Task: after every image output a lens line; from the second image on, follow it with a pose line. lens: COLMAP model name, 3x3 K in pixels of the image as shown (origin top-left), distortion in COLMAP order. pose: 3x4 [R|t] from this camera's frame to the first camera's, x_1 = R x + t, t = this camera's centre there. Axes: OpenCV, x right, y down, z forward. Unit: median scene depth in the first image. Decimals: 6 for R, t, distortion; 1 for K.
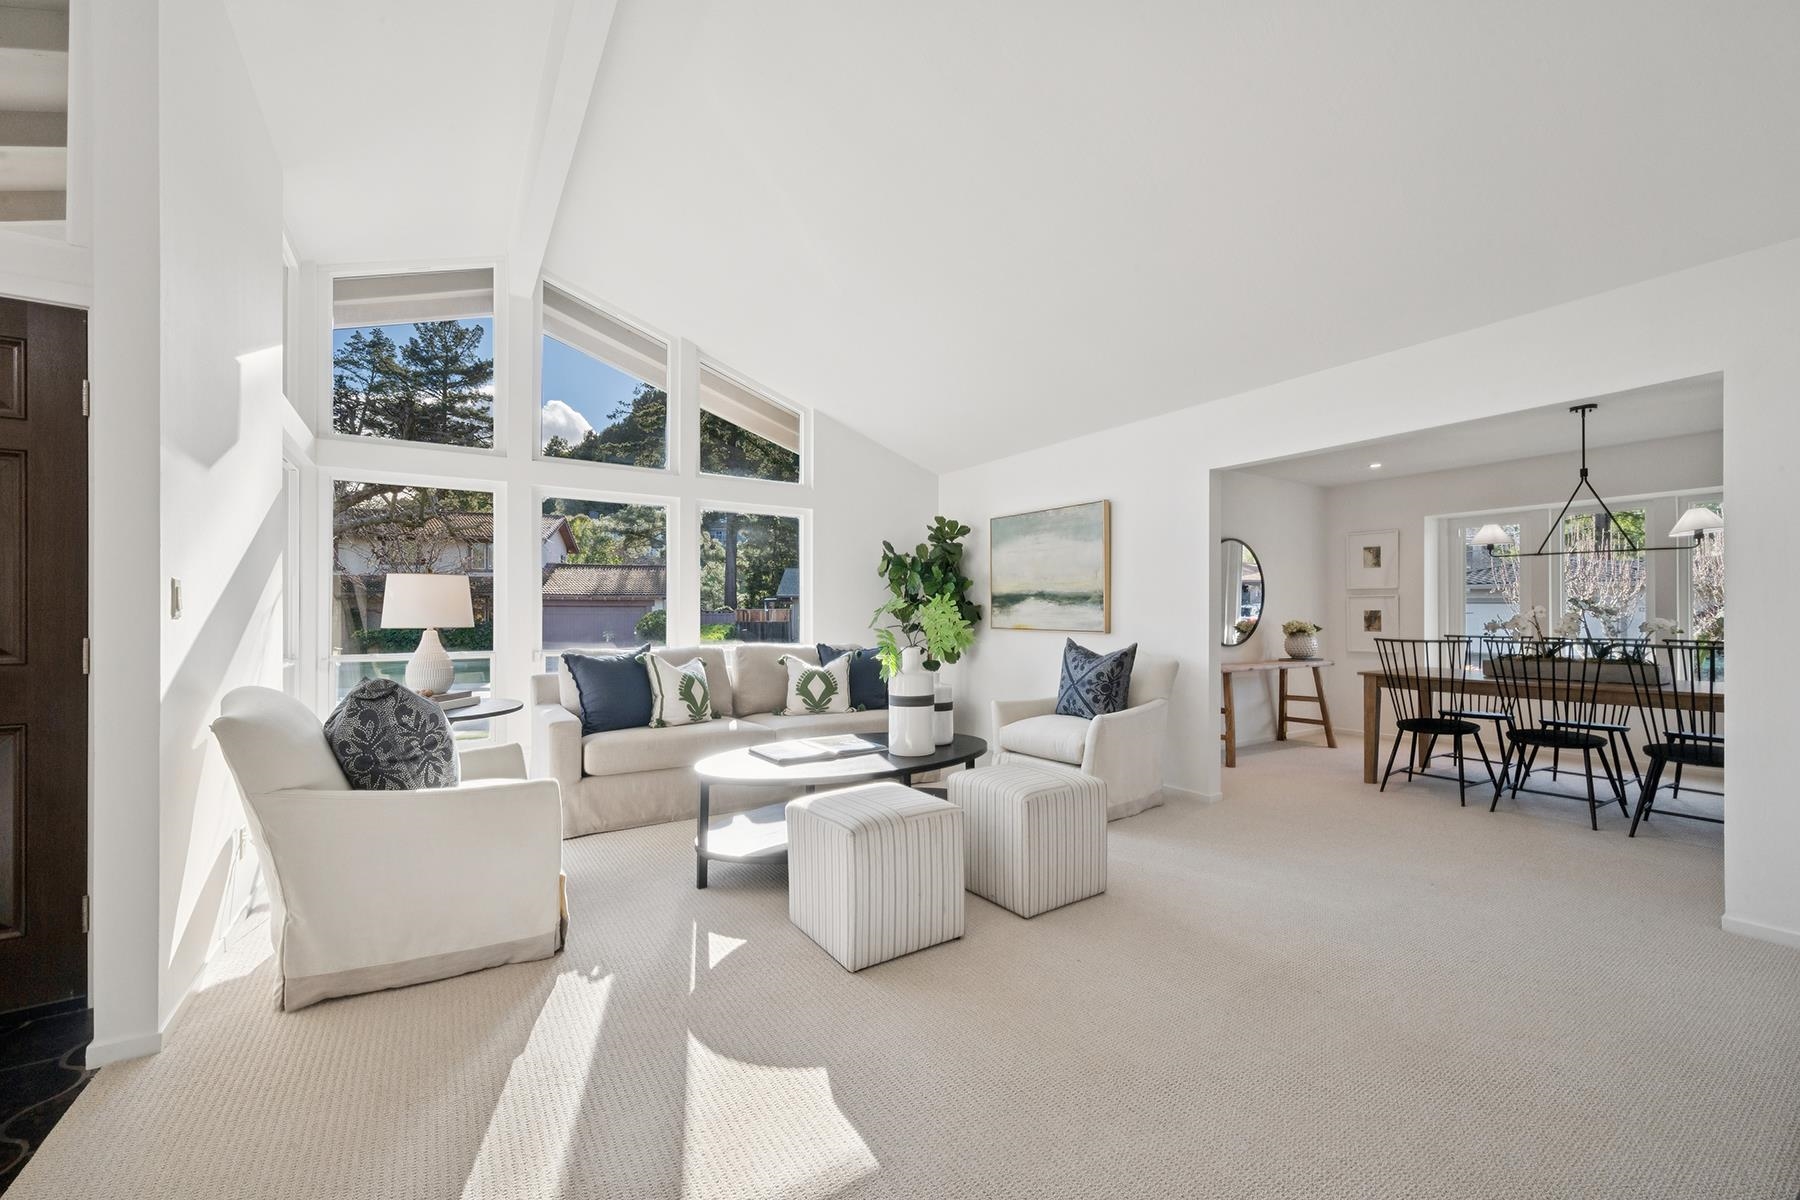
lens RADIAL K [[718.0, 0, 904.2], [0, 718.0, 606.3], [0, 0, 1]] dist [-0.001036, -0.000173]
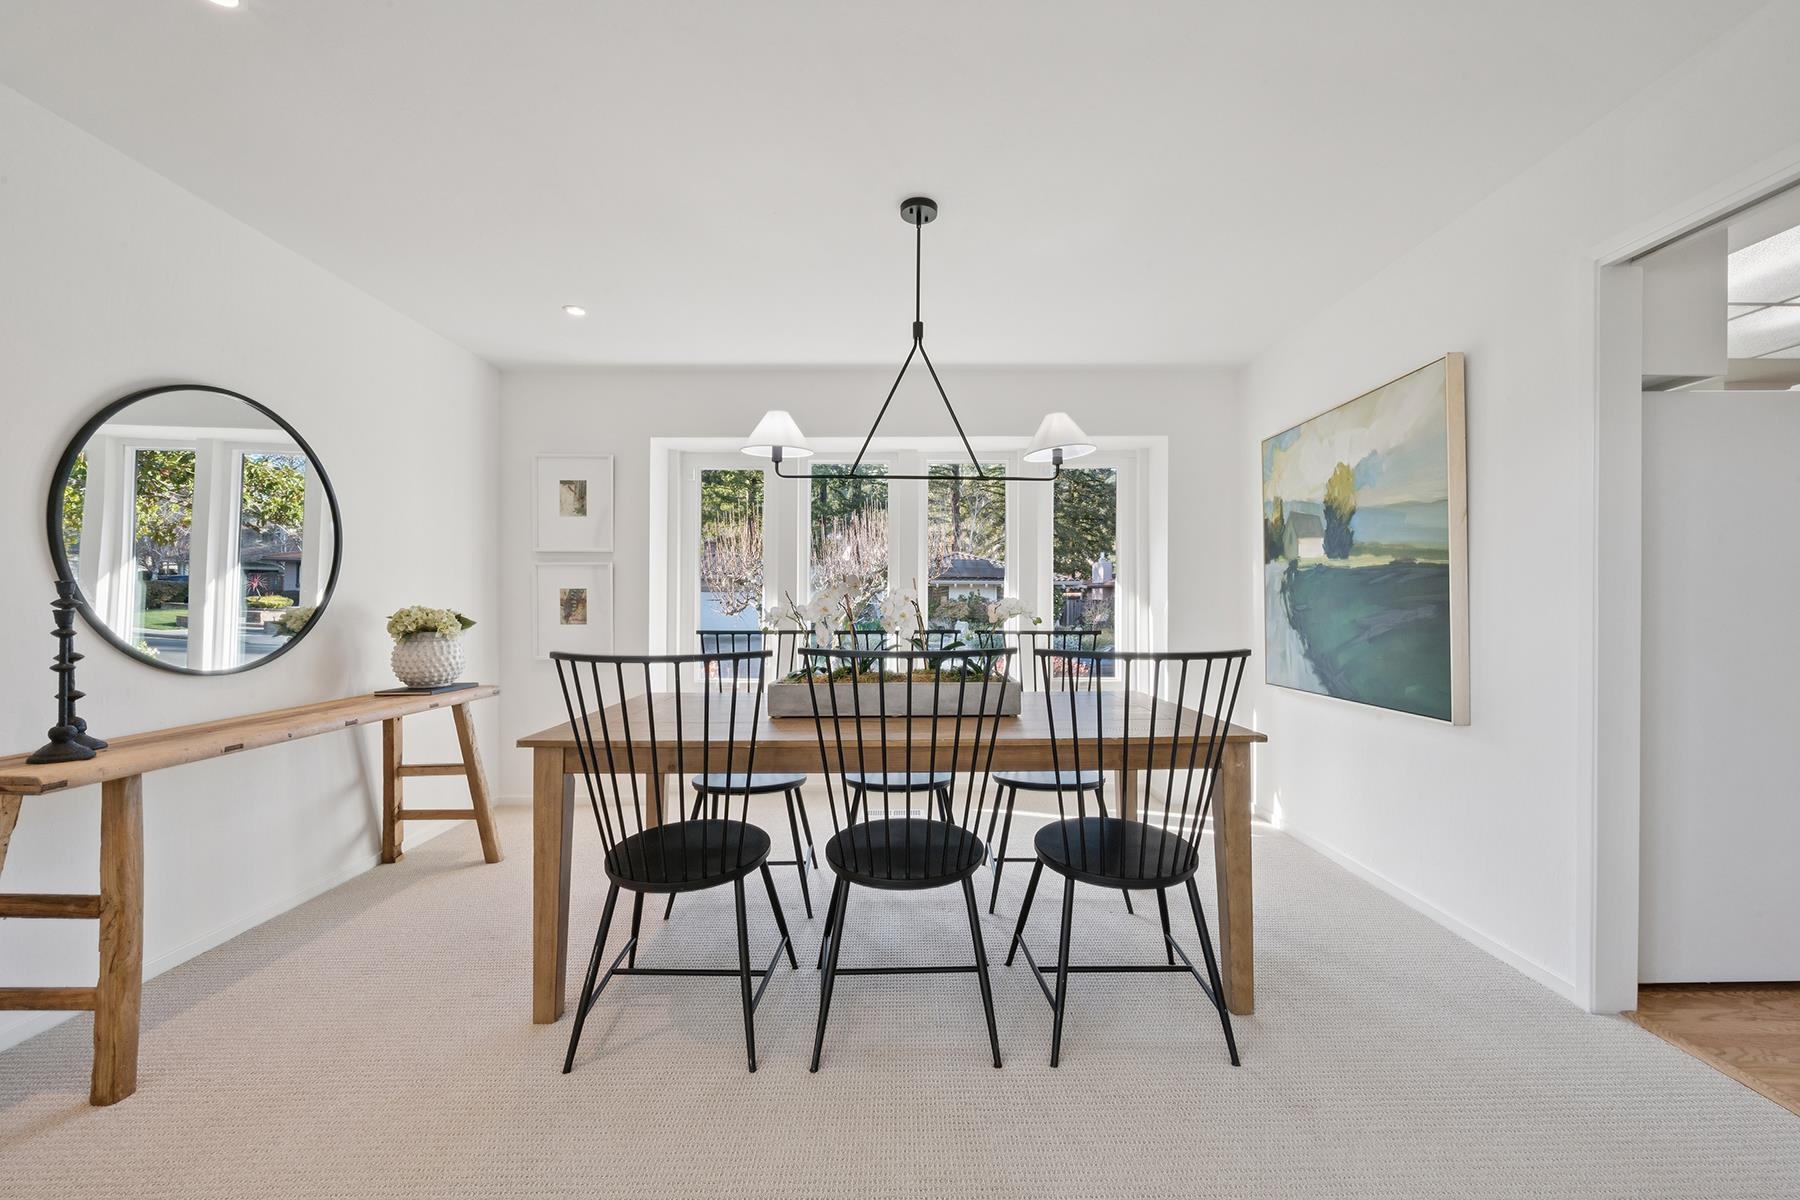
lens RADIAL K [[707.0, 0, 898.9], [0, 707.0, 598.3], [0, 0, 1]] dist [-0.029718, -0.000017]
pose [[0.549940, 0.004898, 0.835190, 0.402923], [-0.011265, 0.999935, 0.001554, 0.012481], [-0.835128, -0.010264, 0.549960, 0.582082]]
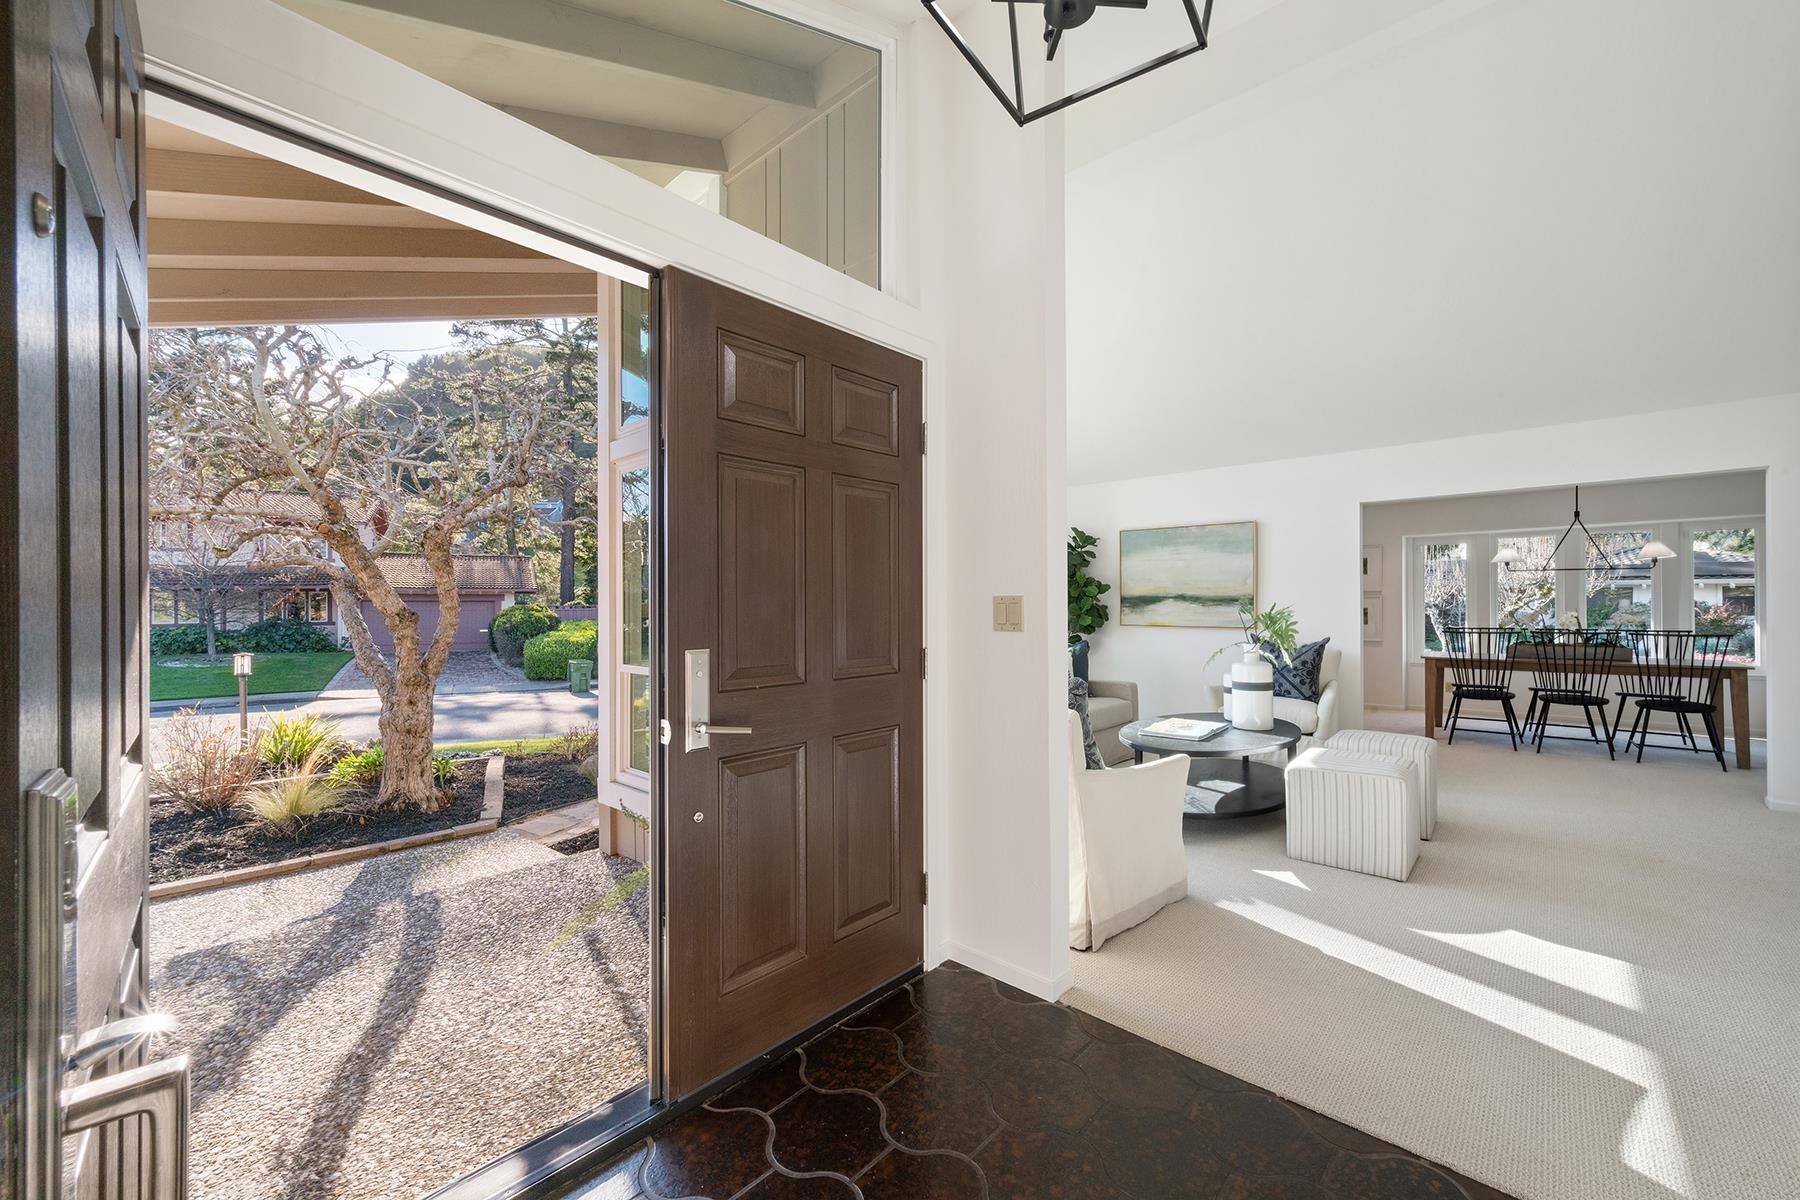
lens RADIAL K [[718.0, 0, 904.2], [0, 718.0, 606.3], [0, 0, 1]] dist [-0.001036, -0.000173]
pose [[0.966898, -0.004111, 0.255130, -0.584331], [0.001416, 0.999941, 0.010747, -0.015187], [-0.255159, -0.010030, 0.966847, -0.036976]]
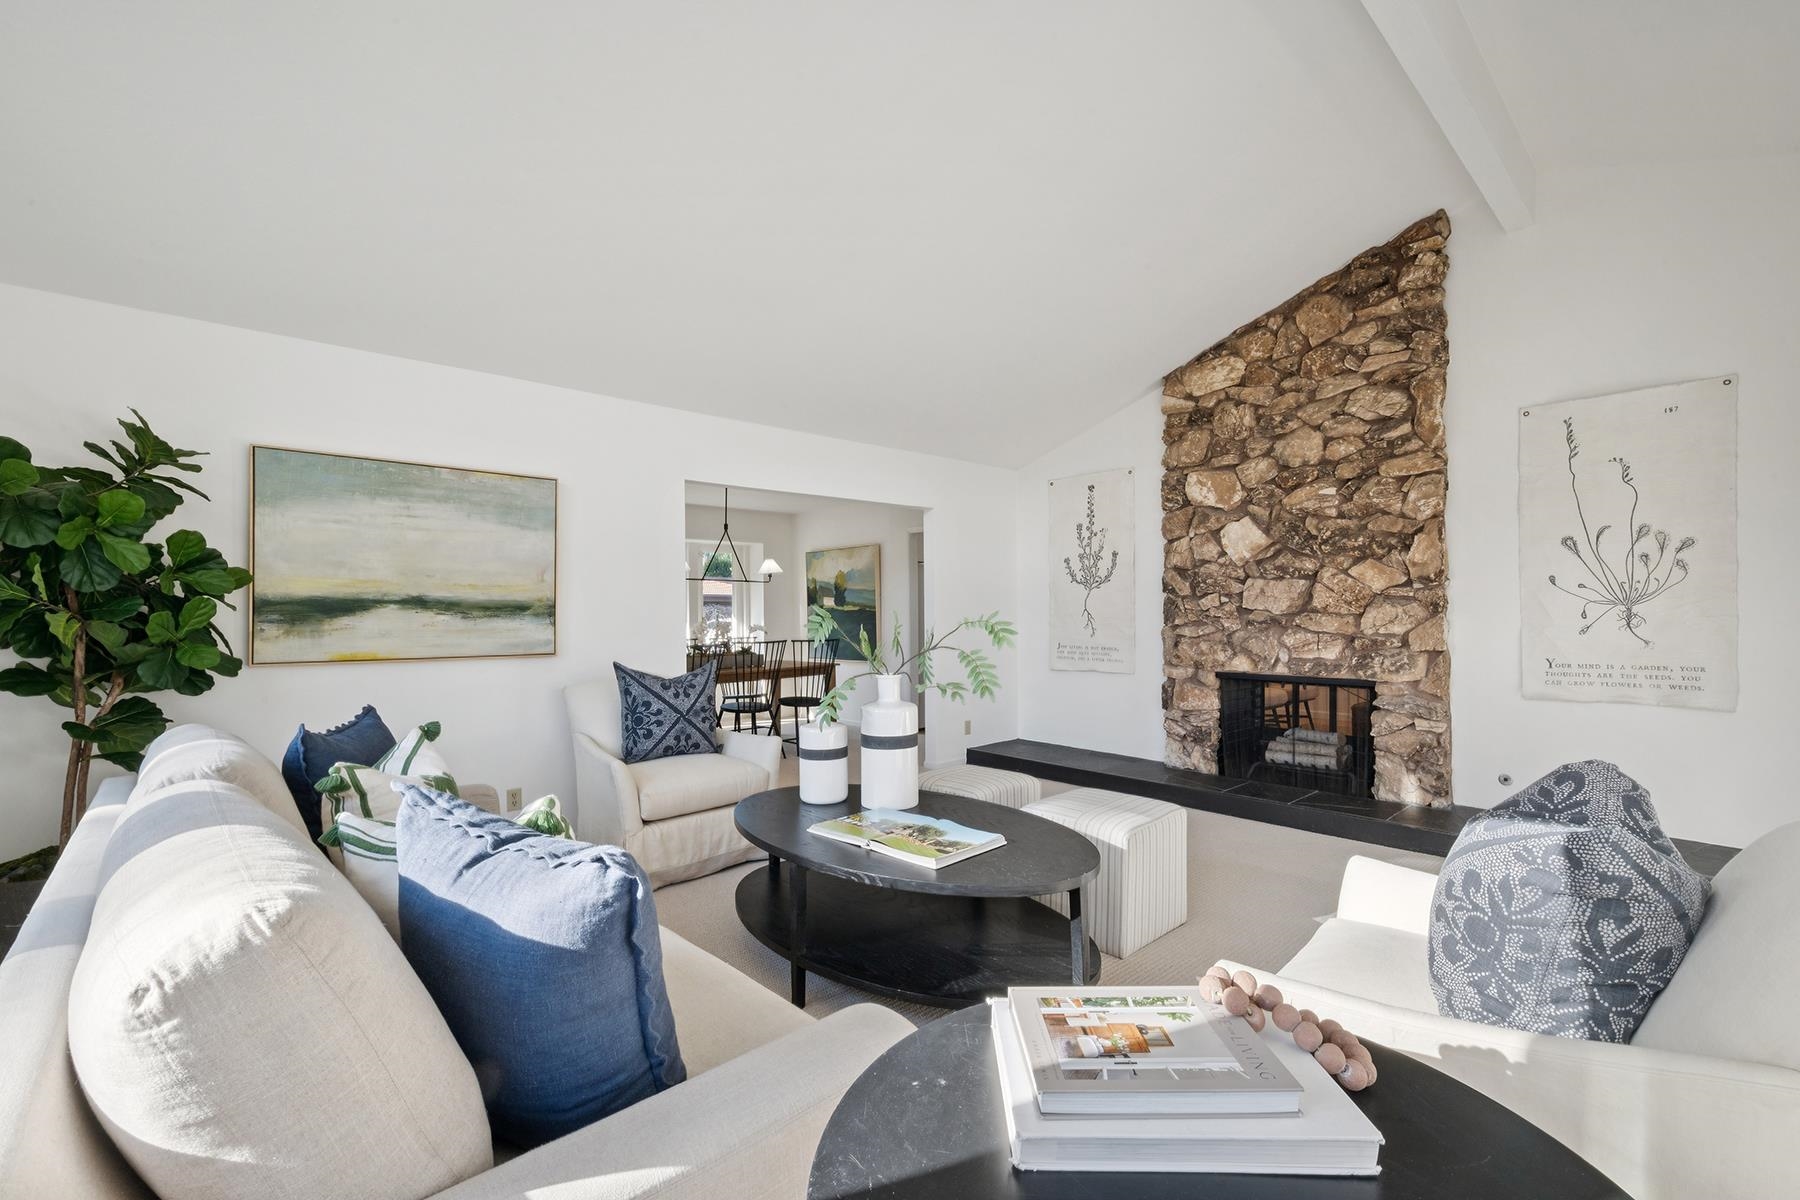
lens RADIAL K [[765.7, 0, 900.0], [0, 765.7, 600.0], [0, 0, 1]] dist [0.001416, 0.000201]
pose [[-0.165756, 0.016903, 0.986022, -0.542477], [-0.000593, 0.999851, -0.017239, -0.006687], [-0.986167, -0.003442, -0.165721, 0.735604]]
